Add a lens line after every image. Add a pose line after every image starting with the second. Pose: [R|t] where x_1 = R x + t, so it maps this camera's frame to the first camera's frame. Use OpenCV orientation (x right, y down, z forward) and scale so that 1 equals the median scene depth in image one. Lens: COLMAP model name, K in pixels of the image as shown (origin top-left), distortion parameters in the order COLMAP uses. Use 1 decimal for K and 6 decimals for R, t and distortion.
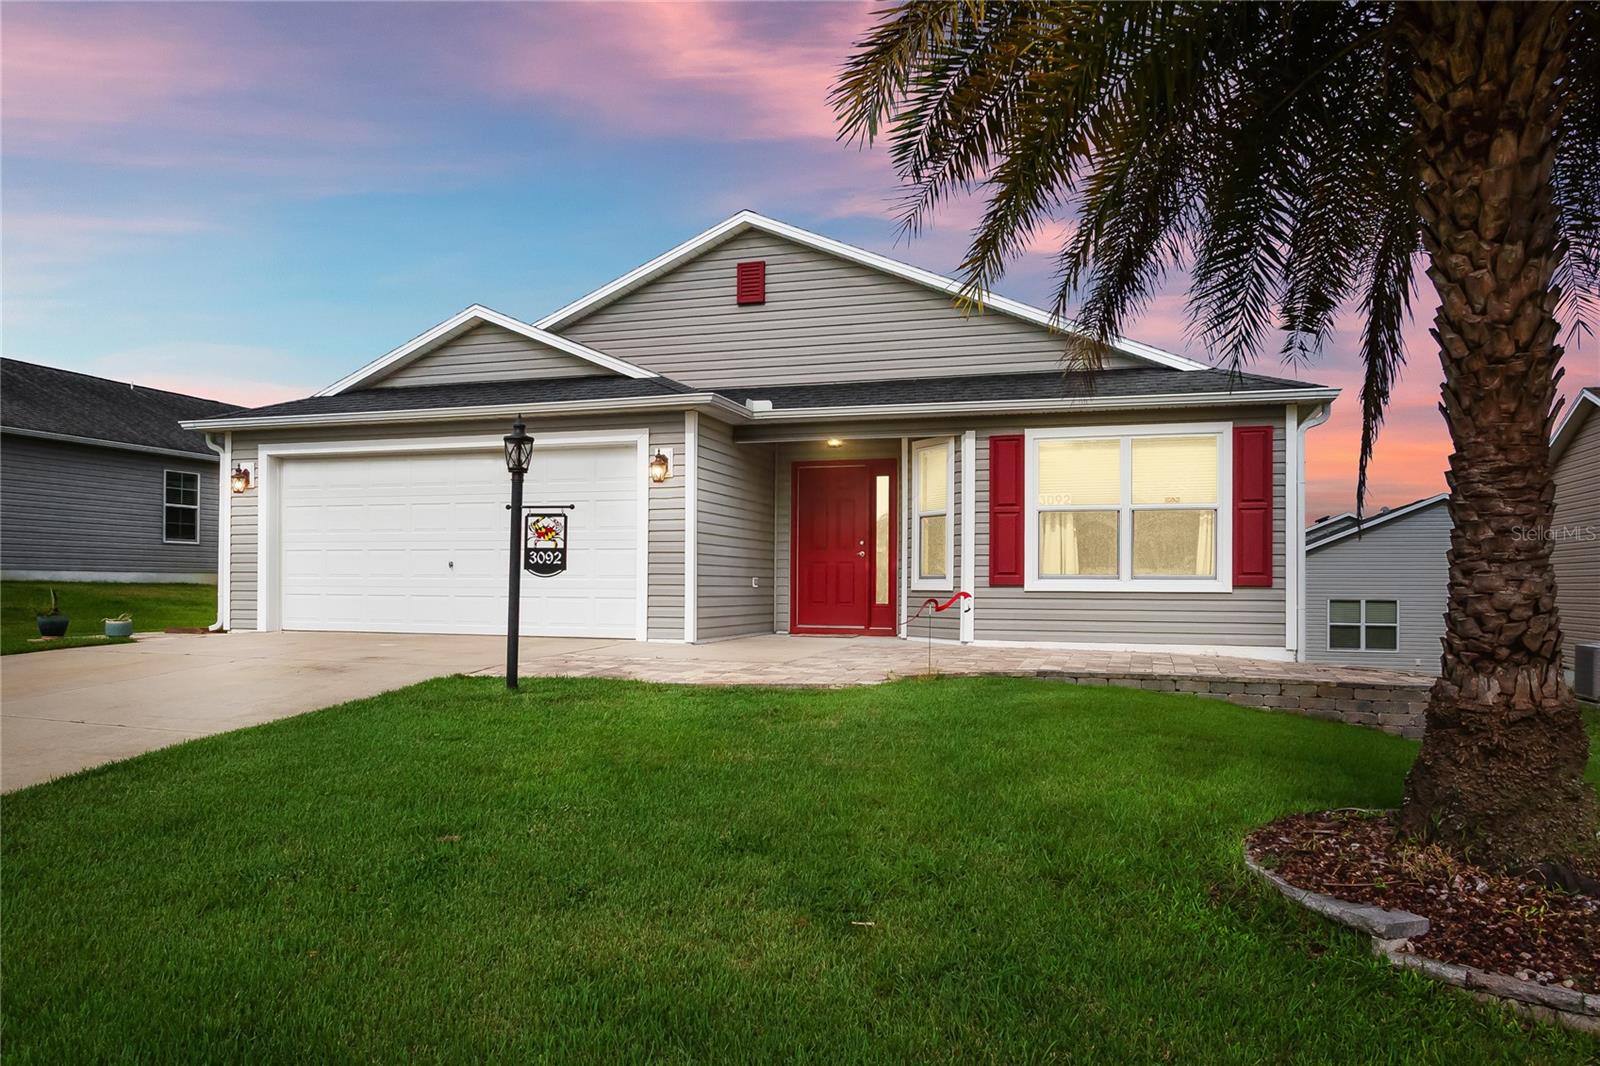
lens RADIAL K [[1142.2, 0, 800.0], [0, 1142.2, 533.0], [0, 0, 1]] dist [0.000062, 0.000029]
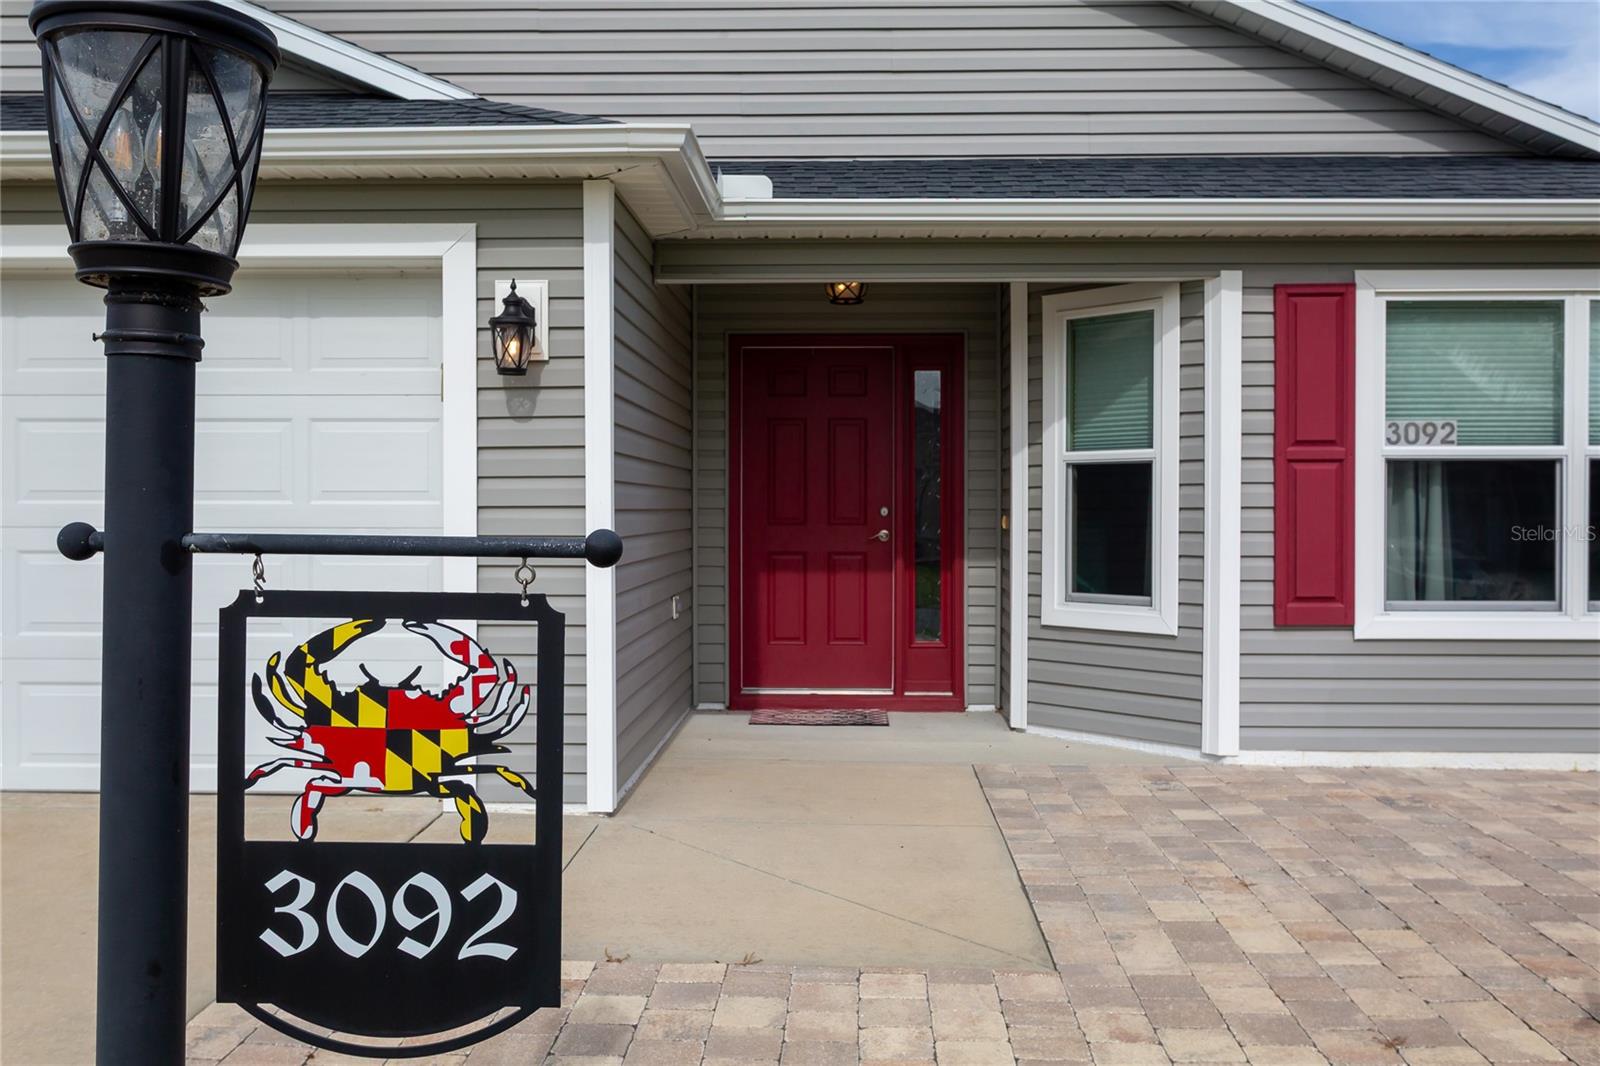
lens RADIAL K [[1319.4, 0, 804.3], [0, 1319.4, 501.9], [0, 0, 1]] dist [0.004412, 0.003385]
pose [[0.961290, -0.005363, 0.275486, -0.216321], [-0.008019, 0.998843, 0.047427, -0.035696], [-0.275422, -0.047801, 0.960134, 0.827202]]
